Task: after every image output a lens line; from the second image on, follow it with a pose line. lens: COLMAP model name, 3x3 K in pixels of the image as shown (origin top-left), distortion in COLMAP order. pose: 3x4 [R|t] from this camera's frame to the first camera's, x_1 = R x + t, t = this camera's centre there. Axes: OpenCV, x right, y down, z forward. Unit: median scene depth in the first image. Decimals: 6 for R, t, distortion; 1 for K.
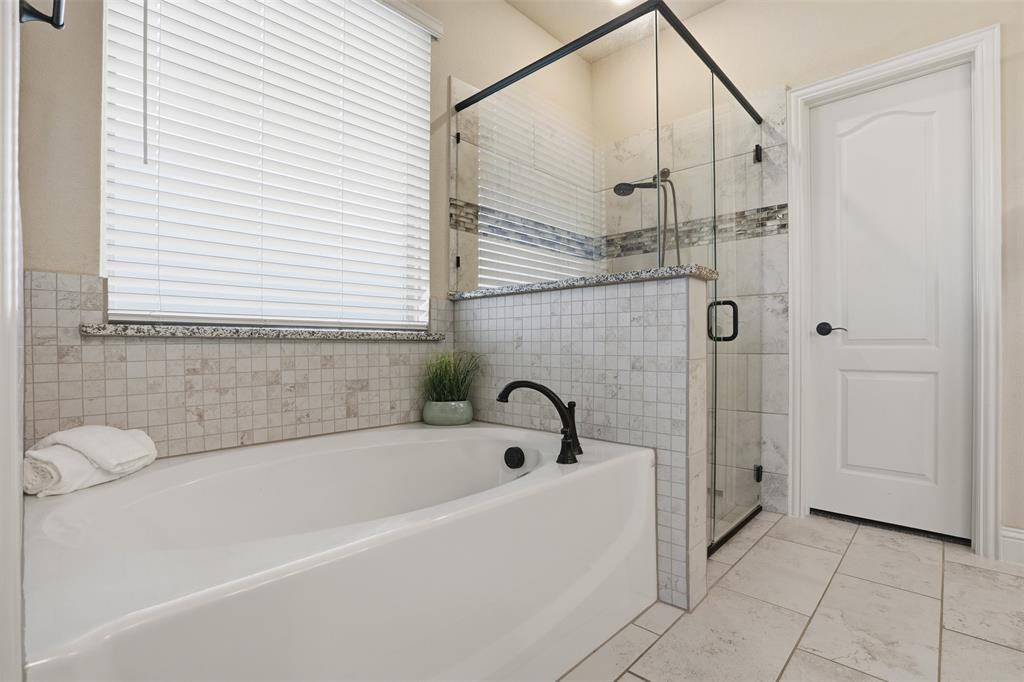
lens RADIAL K [[479.5, 0, 512.0], [0, 479.5, 341.0], [0, 0, 1]] dist [-0.055353, 0.020577]
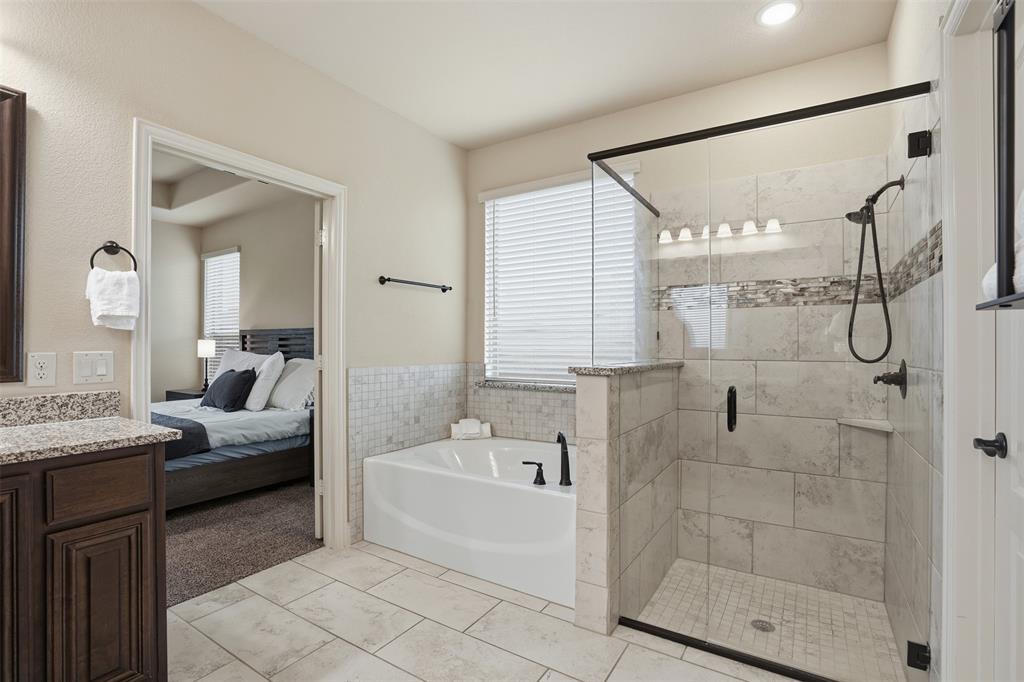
lens RADIAL K [[479.5, 0, 512.0], [0, 479.5, 341.0], [0, 0, 1]] dist [-0.055353, 0.020577]
pose [[0.185706, -0.008736, -0.982567, 1.152742], [0.005149, 0.999955, -0.007918, -0.152483], [0.982592, -0.003589, 0.185743, 0.399710]]
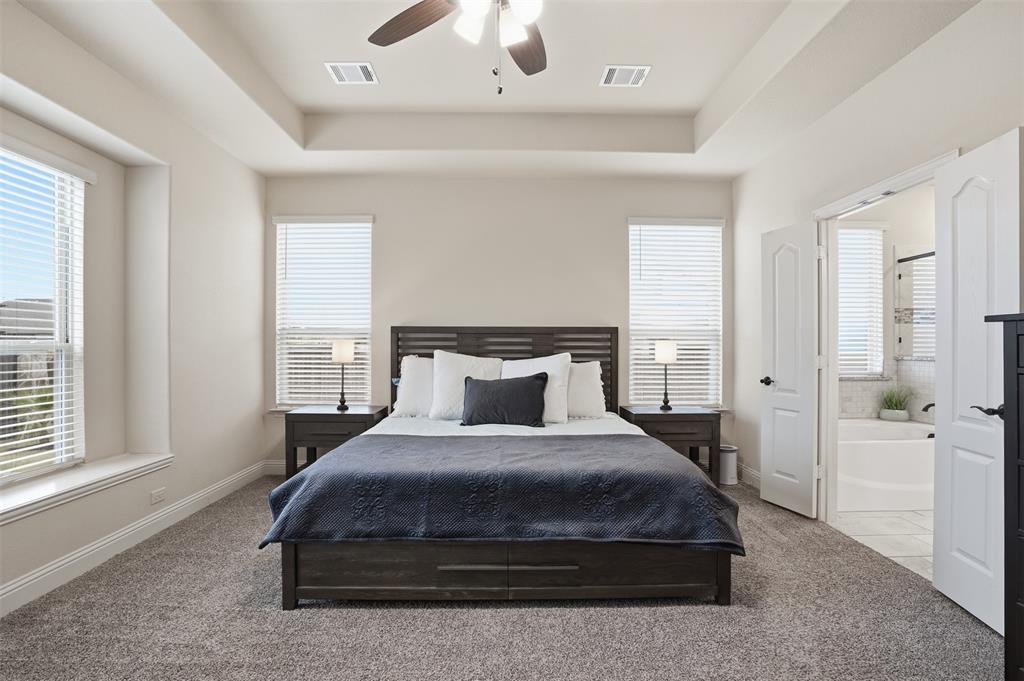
lens RADIAL K [[476.1, 0, 508.8], [0, 476.1, 345.2], [0, 0, 1]] dist [-0.057031, 0.020462]
pose [[0.696183, 0.002023, -0.717862, 0.139930], [0.002646, 0.999982, 0.005384, -0.169538], [0.717860, -0.005648, 0.696165, -1.593482]]
